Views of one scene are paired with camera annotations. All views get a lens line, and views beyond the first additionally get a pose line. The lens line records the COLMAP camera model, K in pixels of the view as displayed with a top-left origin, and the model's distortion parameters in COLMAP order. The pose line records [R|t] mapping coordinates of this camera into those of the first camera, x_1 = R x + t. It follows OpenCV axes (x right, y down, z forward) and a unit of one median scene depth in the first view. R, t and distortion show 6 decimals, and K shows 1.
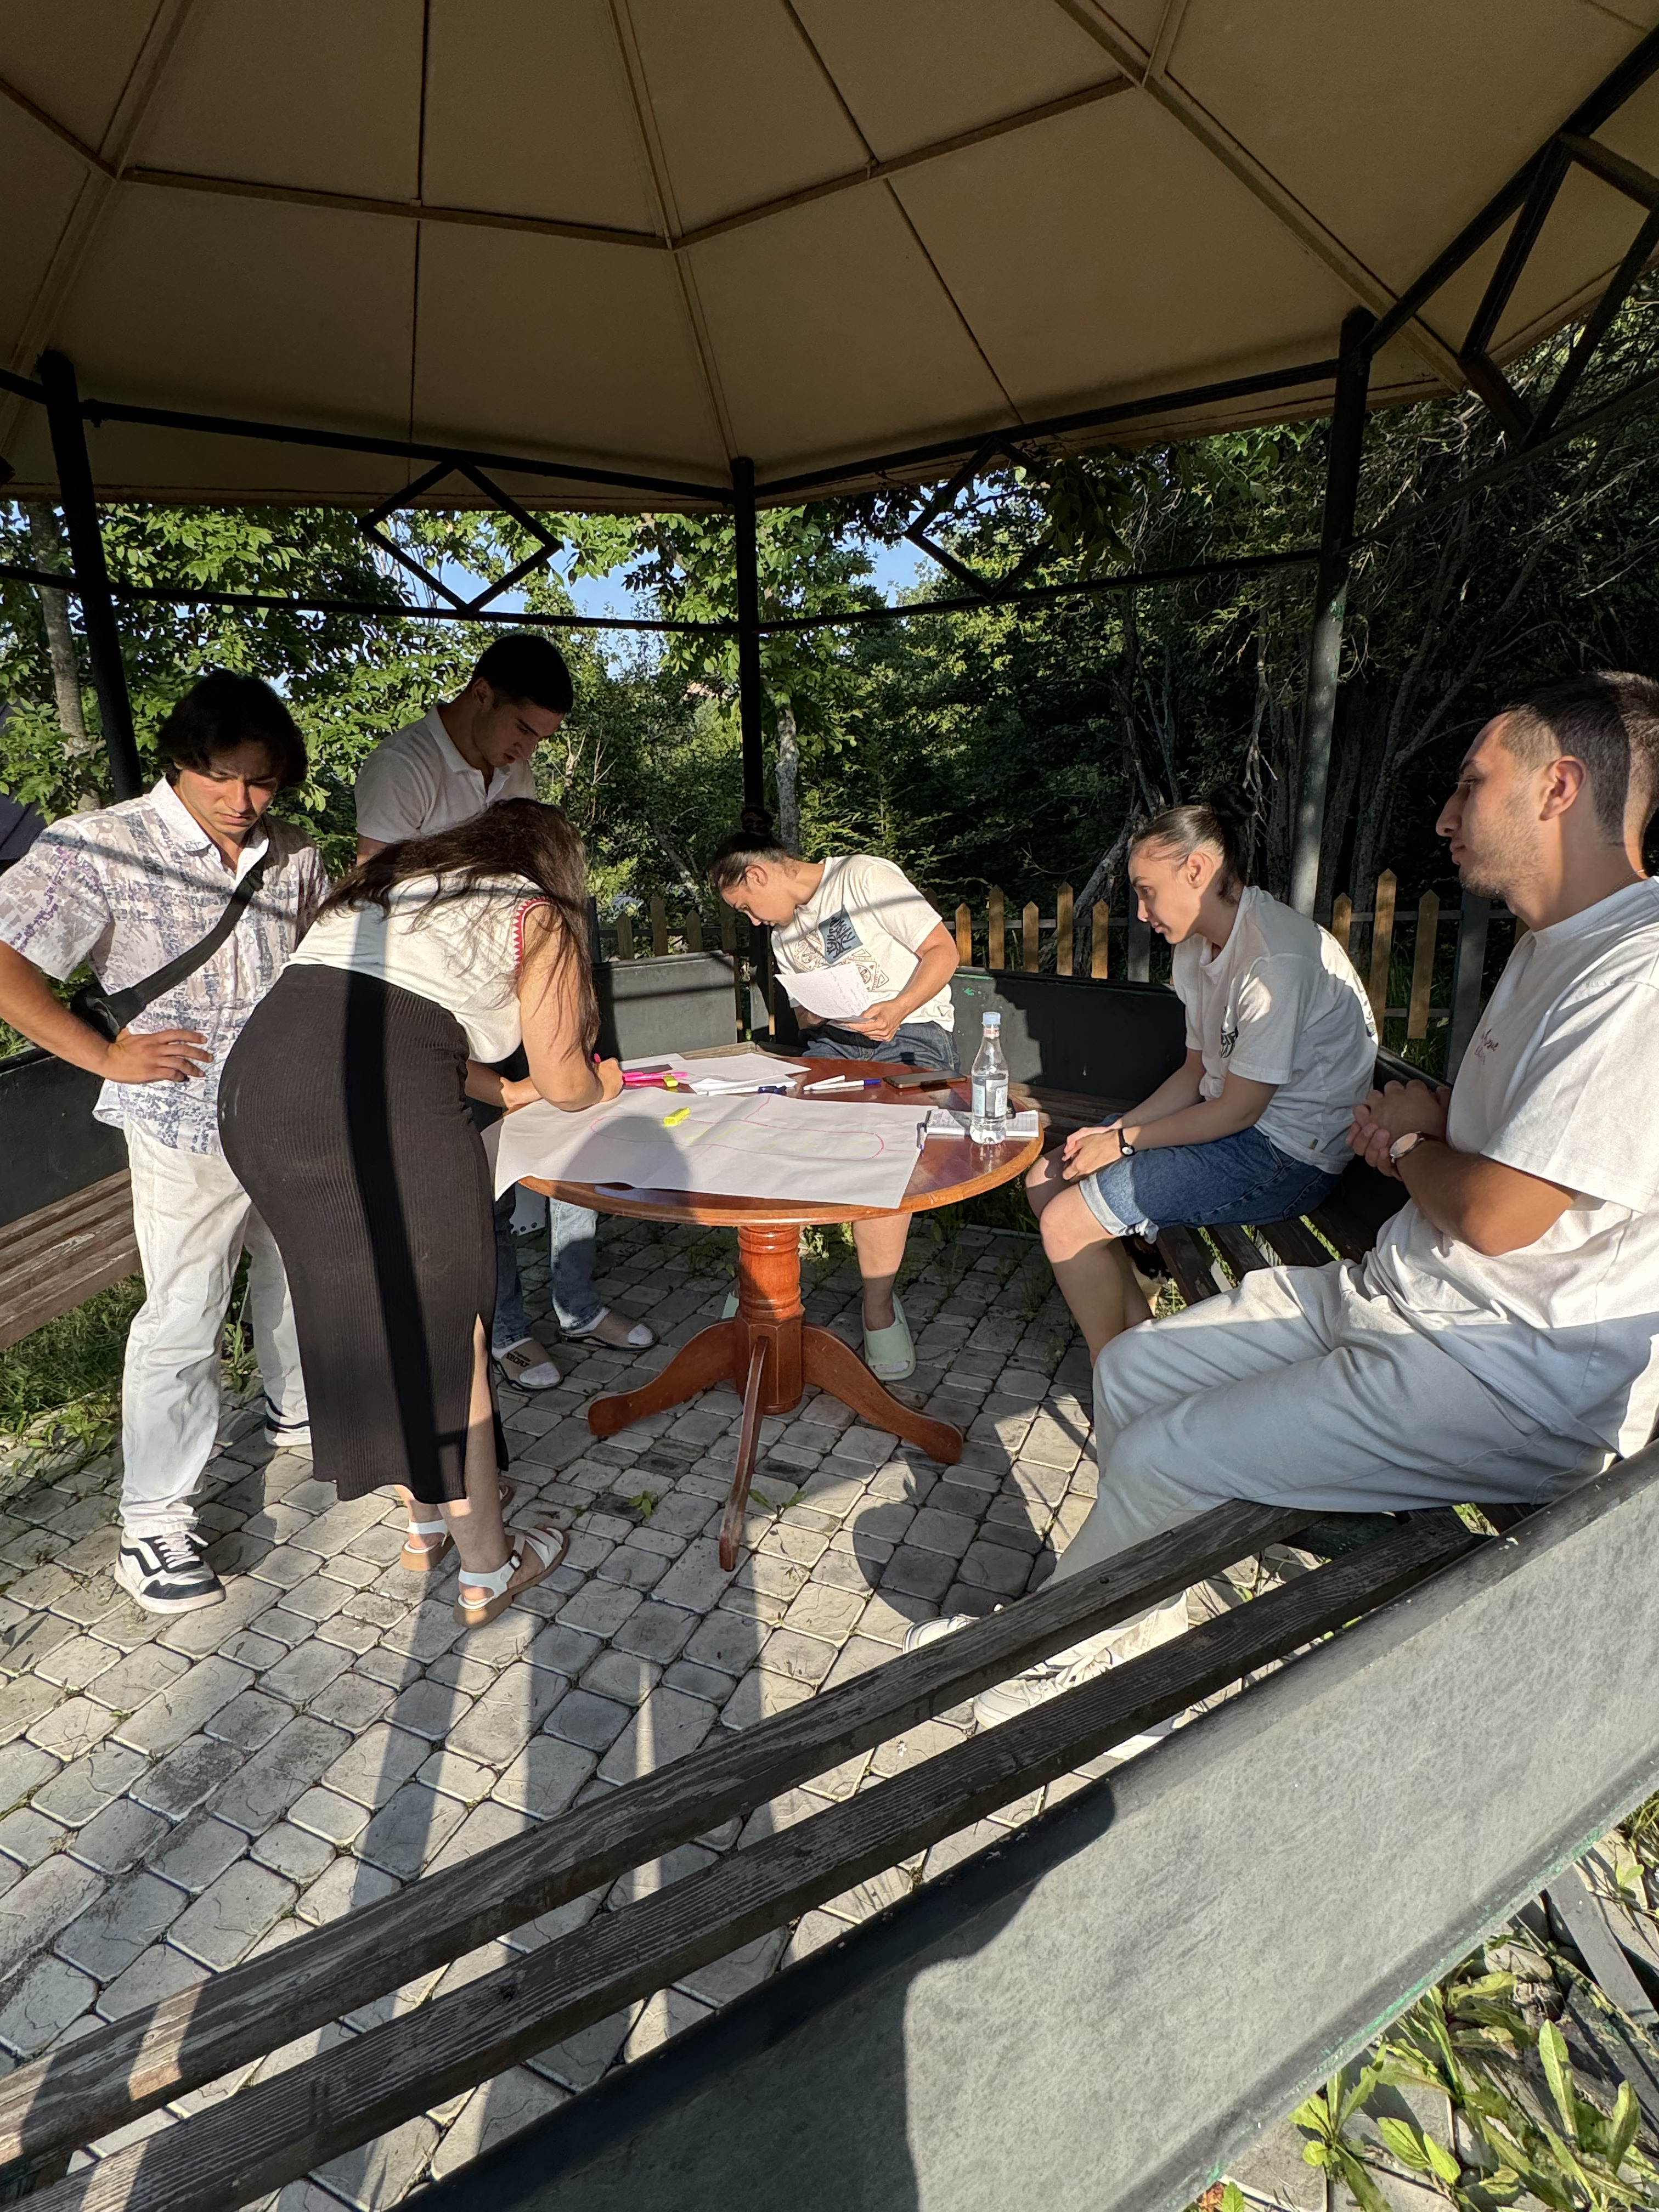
lens RADIAL K [[1124.1, 0, 829.5], [0, 1124.1, 1106.0], [0, 0, 1]] dist [-0.002964, -0.000022]
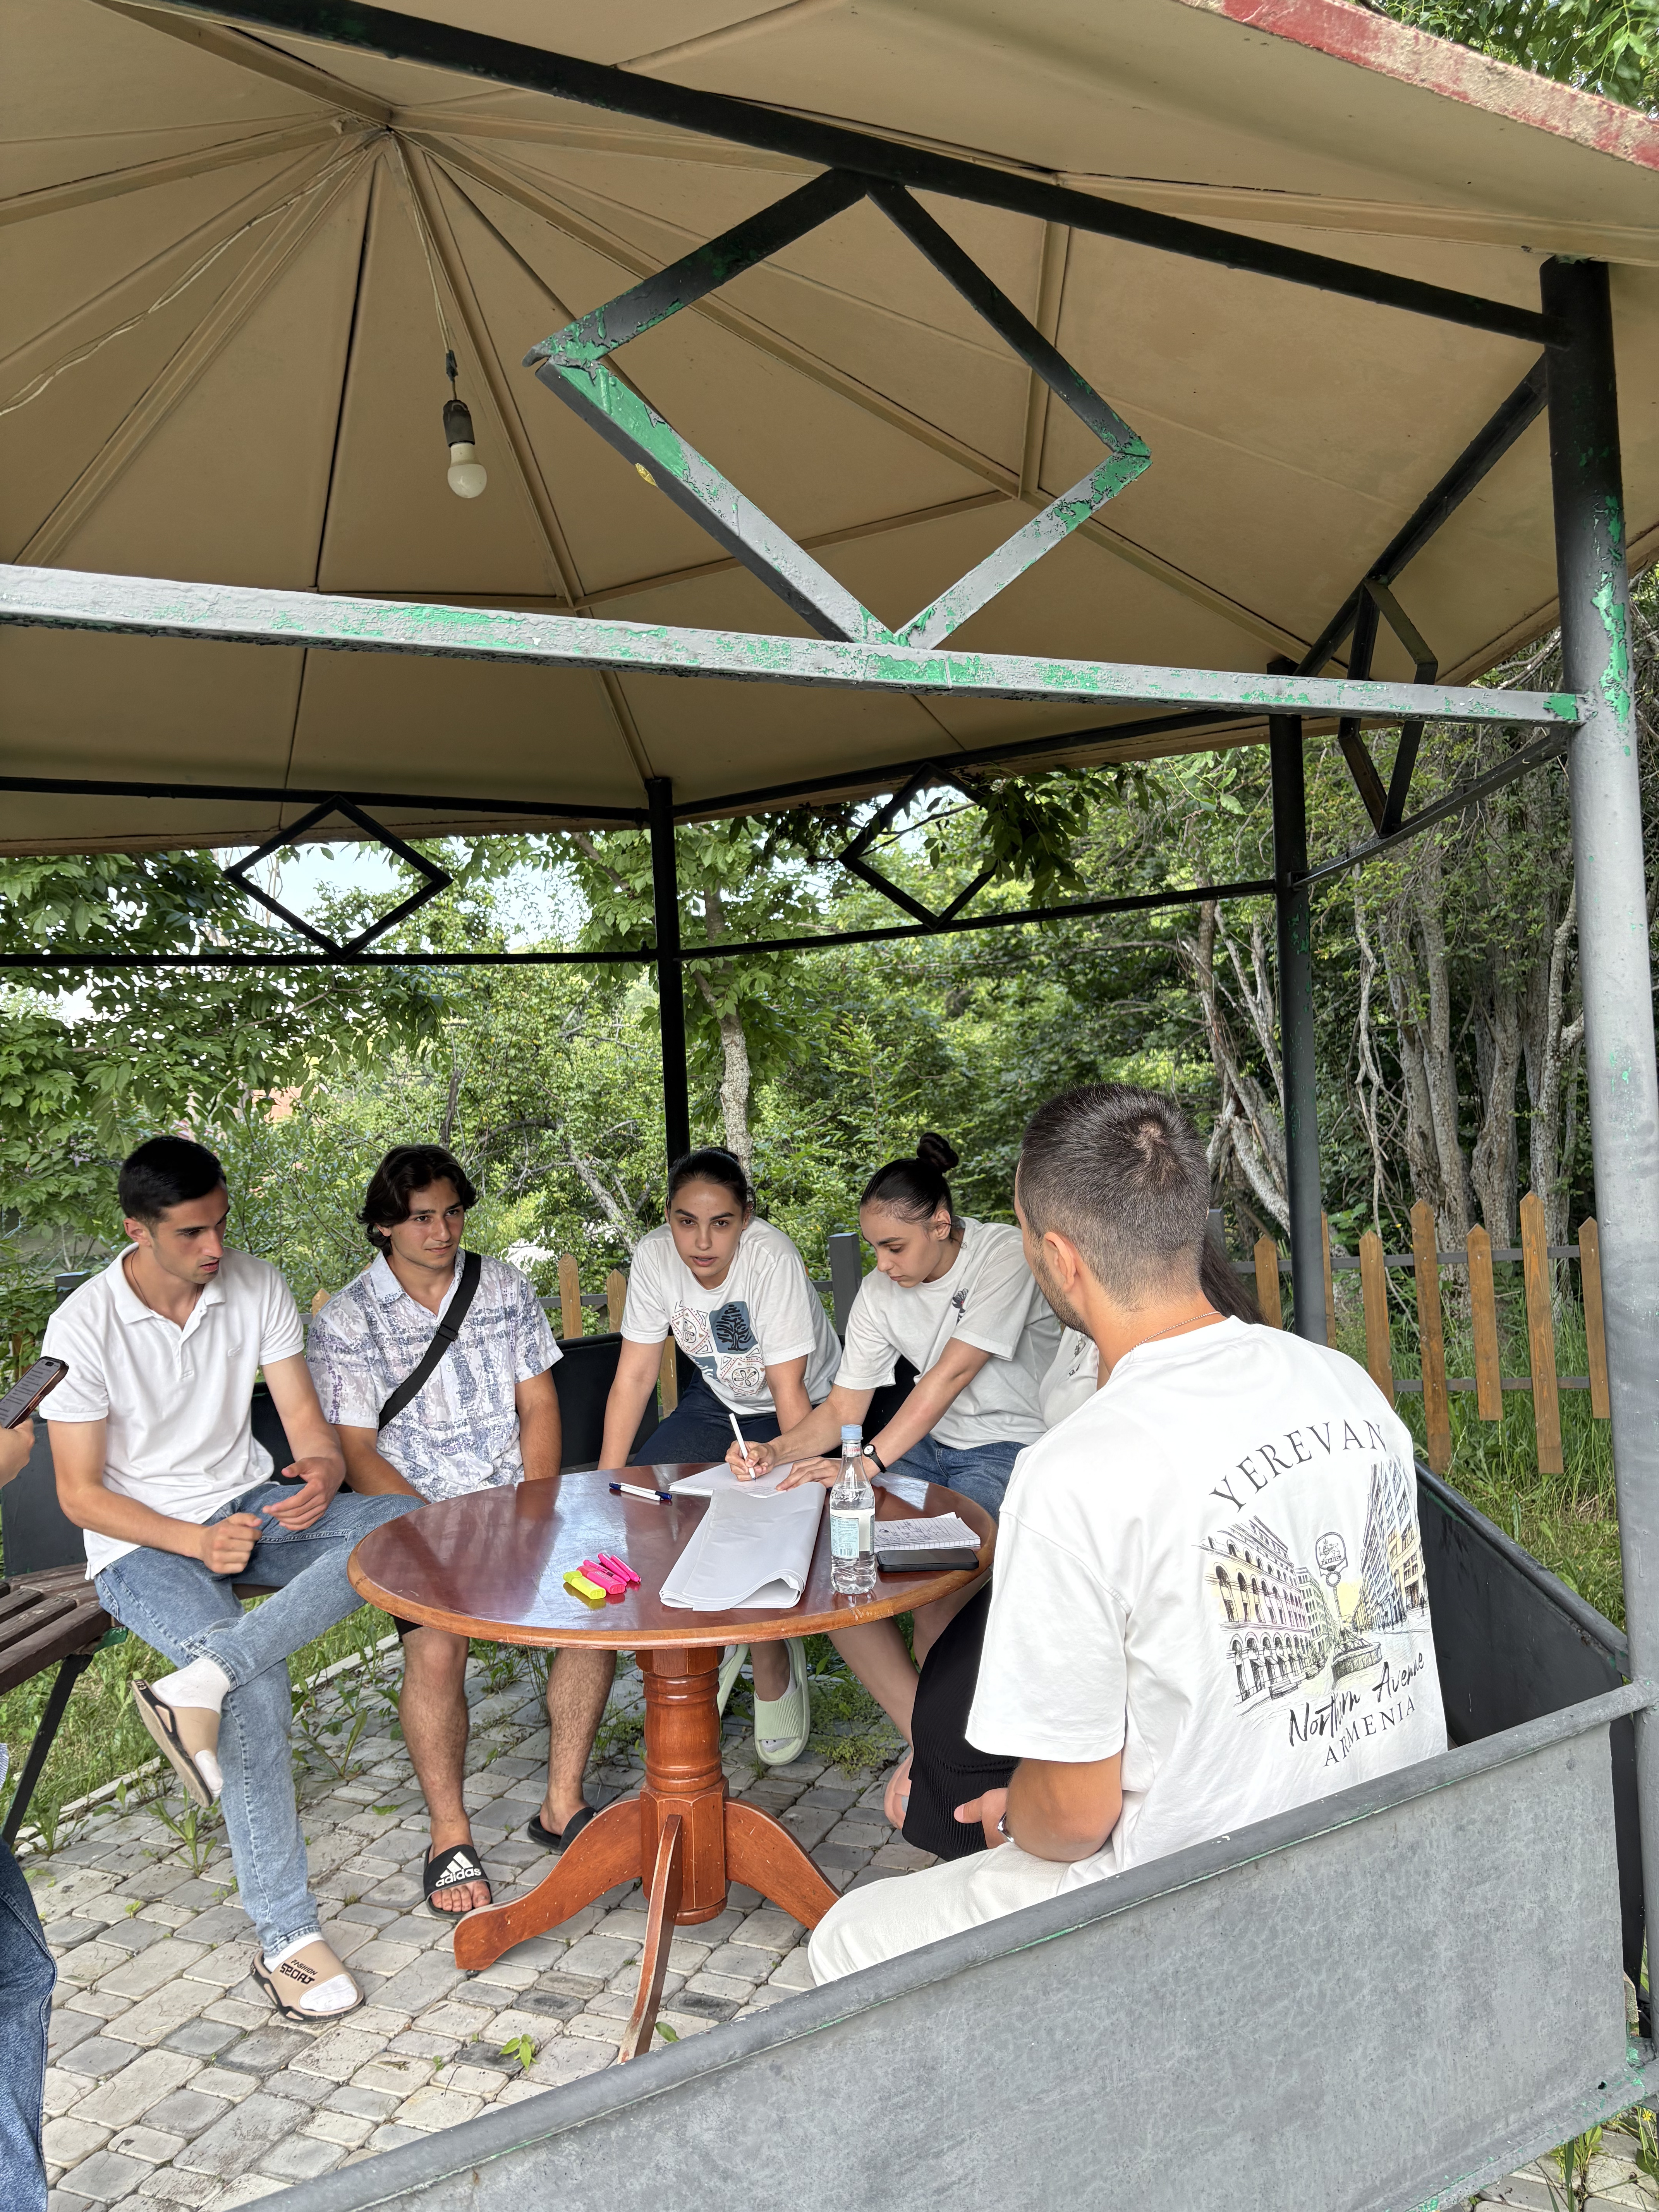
lens RADIAL K [[1732.8, 0, 829.5], [0, 1732.8, 1106.0], [0, 0, 1]] dist [0.073020, -0.087037]
pose [[0.999501, -0.030933, -0.006421, 0.071606], [0.028346, 0.967827, -0.250015, 0.028234], [0.013948, 0.249709, 0.968221, -0.324303]]
